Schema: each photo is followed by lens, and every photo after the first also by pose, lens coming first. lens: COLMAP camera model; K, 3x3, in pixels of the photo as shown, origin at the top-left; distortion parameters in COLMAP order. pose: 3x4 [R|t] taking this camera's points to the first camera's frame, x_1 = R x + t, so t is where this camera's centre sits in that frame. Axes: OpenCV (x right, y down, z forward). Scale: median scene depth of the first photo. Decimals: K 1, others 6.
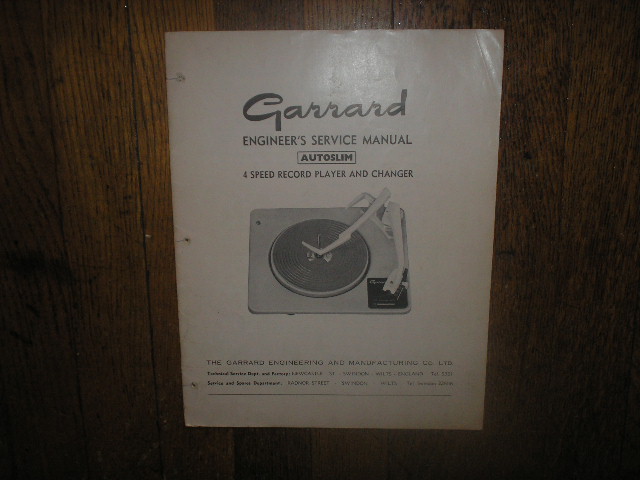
lens RADIAL K [[702.2, 0, 318.2], [0, 702.2, 246.9], [0, 0, 1]] dist [-0.026286, 0.000000]
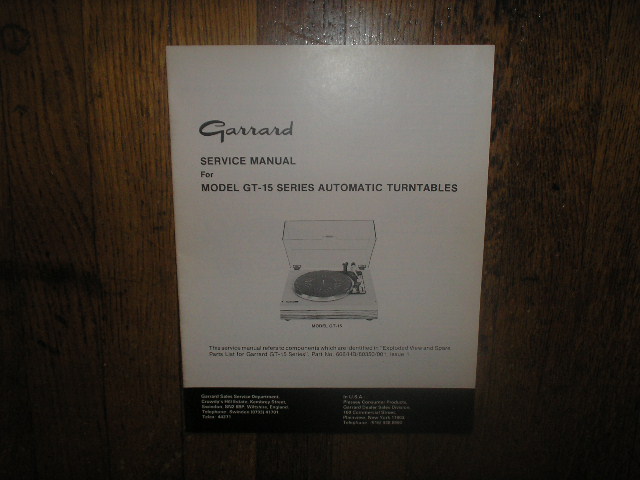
lens RADIAL K [[702.2, 0, 312.3], [0, 702.2, 241.1], [0, 0, 1]] dist [-0.026286, 0.000000]
pose [[0.998835, 0.031154, 0.036845, -0.092420], [-0.031910, 0.999288, 0.020112, -0.058518], [-0.036193, -0.021265, 0.999119, -0.017760]]
